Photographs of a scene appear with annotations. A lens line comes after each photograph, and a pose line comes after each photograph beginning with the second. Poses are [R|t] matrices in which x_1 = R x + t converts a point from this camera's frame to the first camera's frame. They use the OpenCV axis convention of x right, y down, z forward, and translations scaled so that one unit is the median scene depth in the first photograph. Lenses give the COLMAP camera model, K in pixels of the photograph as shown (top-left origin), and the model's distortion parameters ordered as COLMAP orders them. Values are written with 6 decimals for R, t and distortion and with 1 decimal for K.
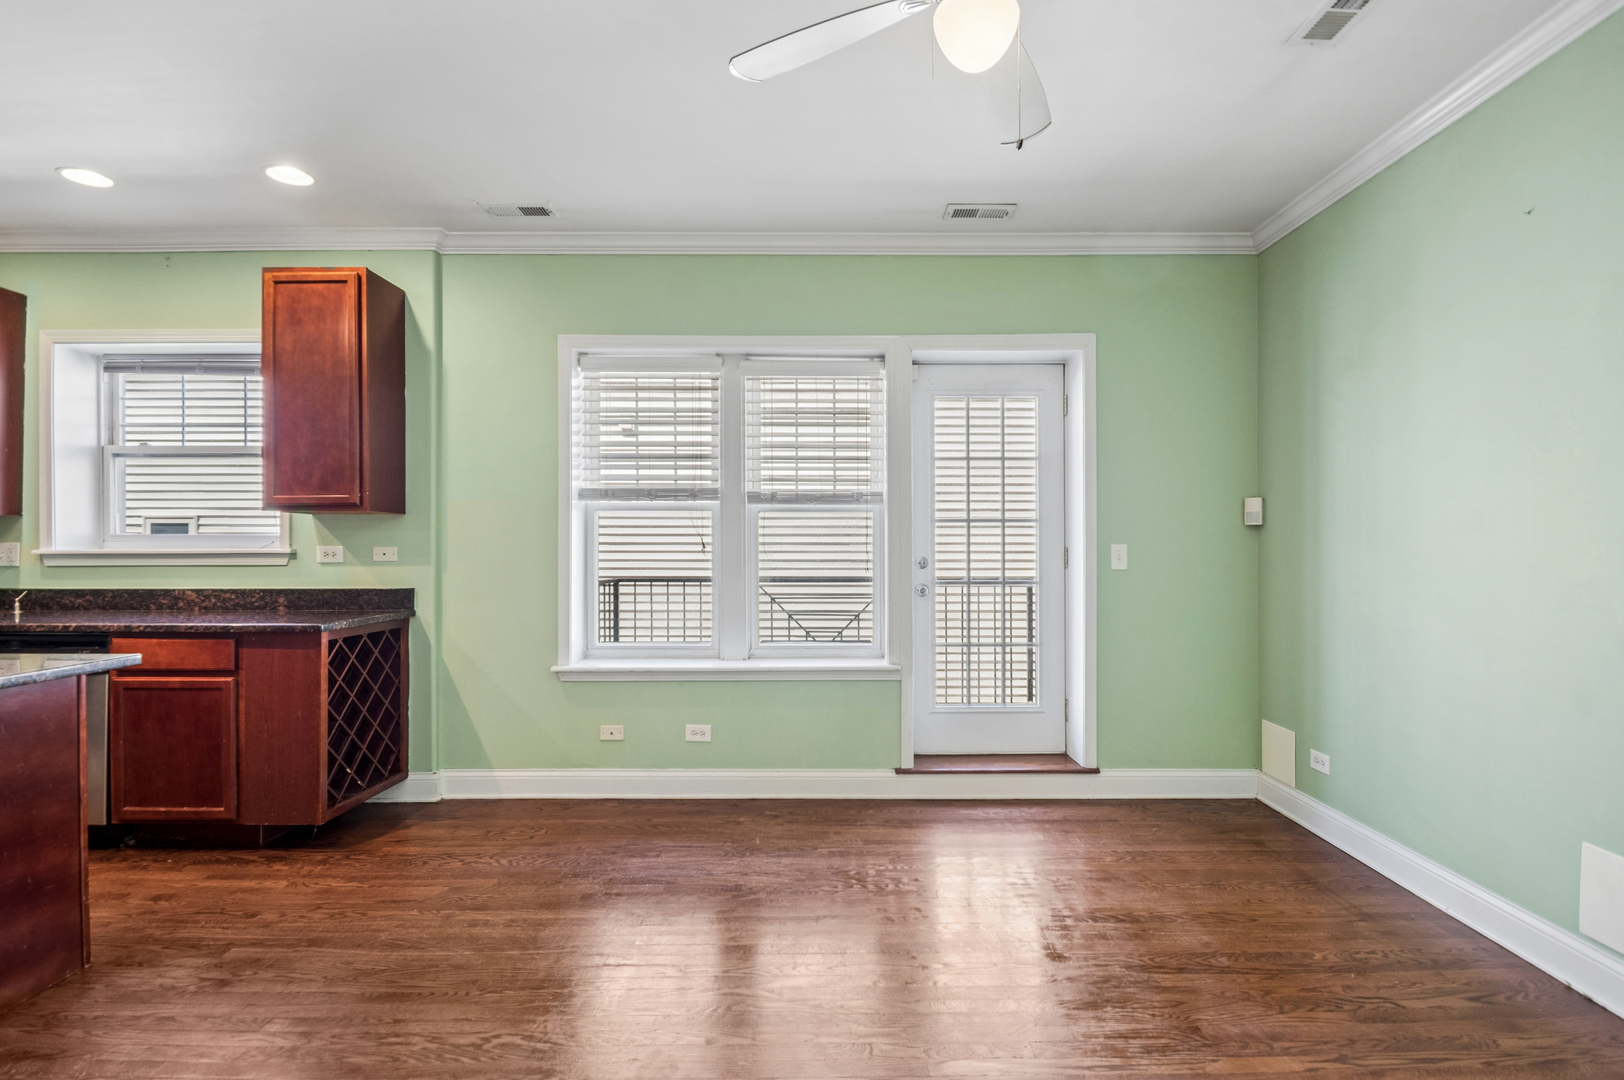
lens RADIAL K [[735.2, 0, 838.2], [0, 735.2, 546.9], [0, 0, 1]] dist [0.014752, -0.015912]
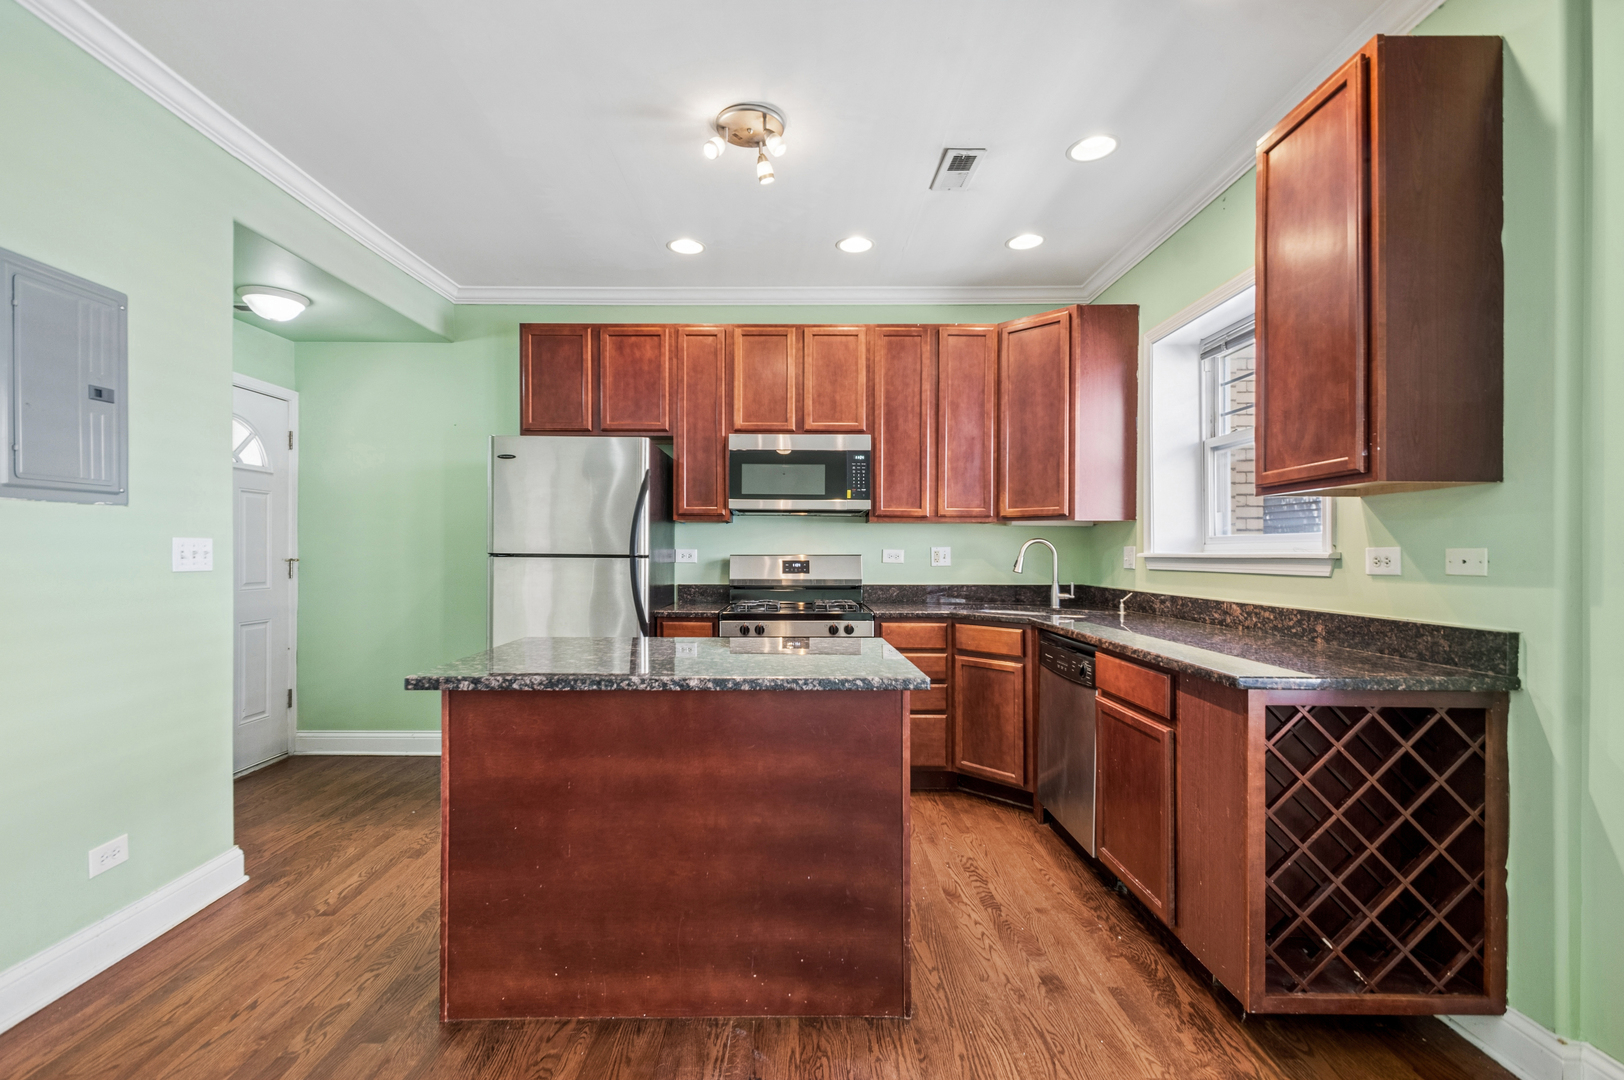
lens RADIAL K [[716.0, 0, 794.6], [0, 716.0, 554.2], [0, 0, 1]] dist [0.033142, -0.016023]
pose [[-0.017055, 0.002369, -0.999852, -0.088846], [-0.000426, 0.999997, 0.002376, 0.003481], [0.999854, 0.000466, -0.017054, 0.534621]]
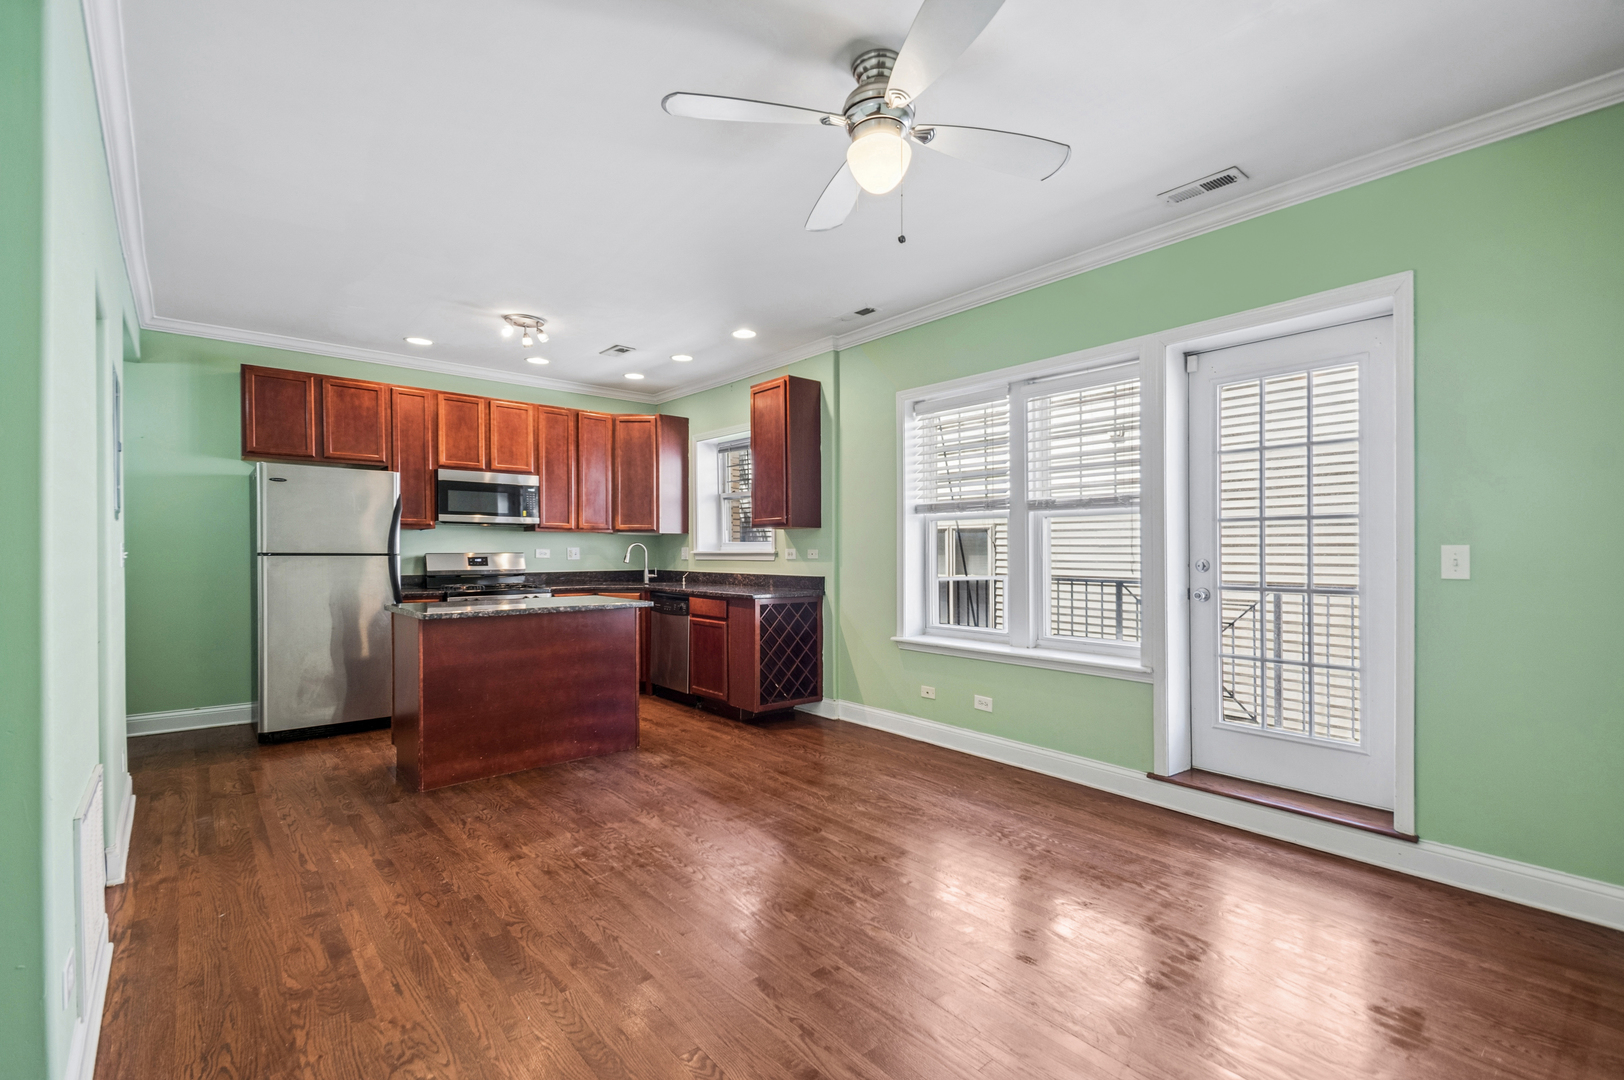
lens RADIAL K [[718.4, 0, 808.1], [0, 718.4, 559.3], [0, 0, 1]] dist [0.026935, -0.000208]
pose [[0.640341, 0.009473, -0.768033, 0.543265], [0.001657, 0.999905, 0.013714, -0.000209], [0.768089, -0.010054, 0.640264, 0.025957]]
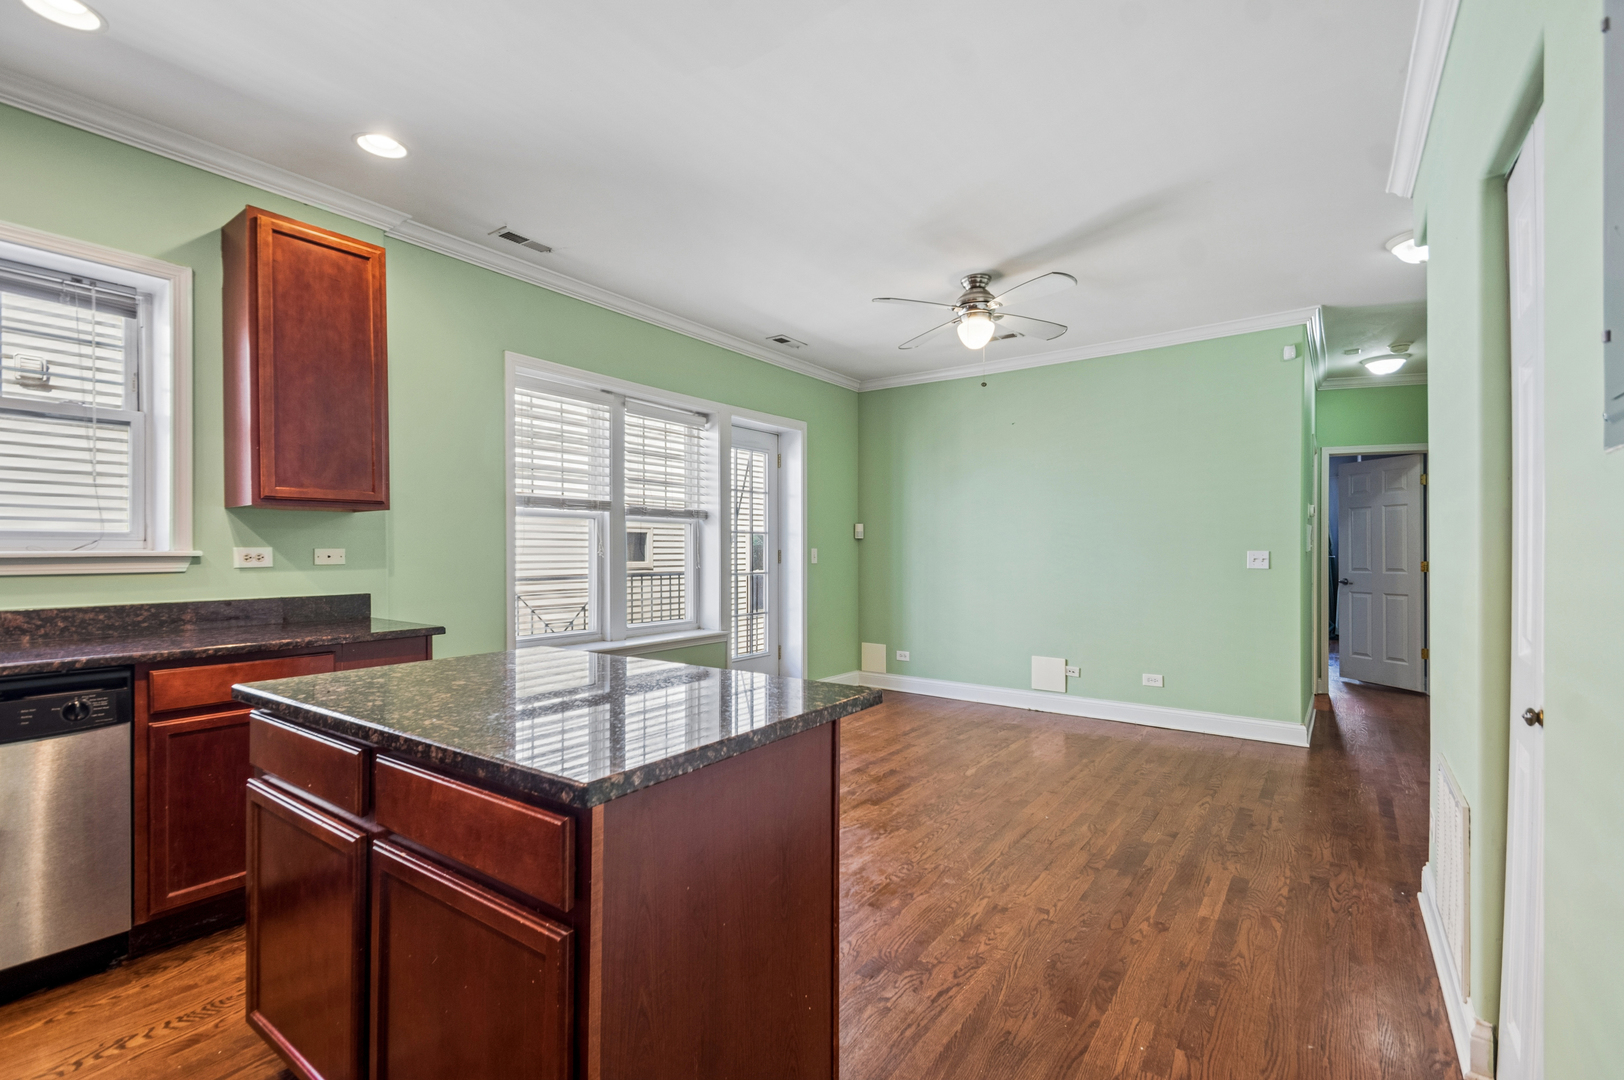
lens RADIAL K [[713.9, 0, 810.7], [0, 713.9, 545.4], [0, 0, 1]] dist [0.033754, -0.015271]
pose [[0.596540, 0.007508, 0.802548, -0.973297], [-0.002732, 0.999969, -0.007324, 0.001287], [-0.802579, 0.002176, 0.596542, 0.022987]]
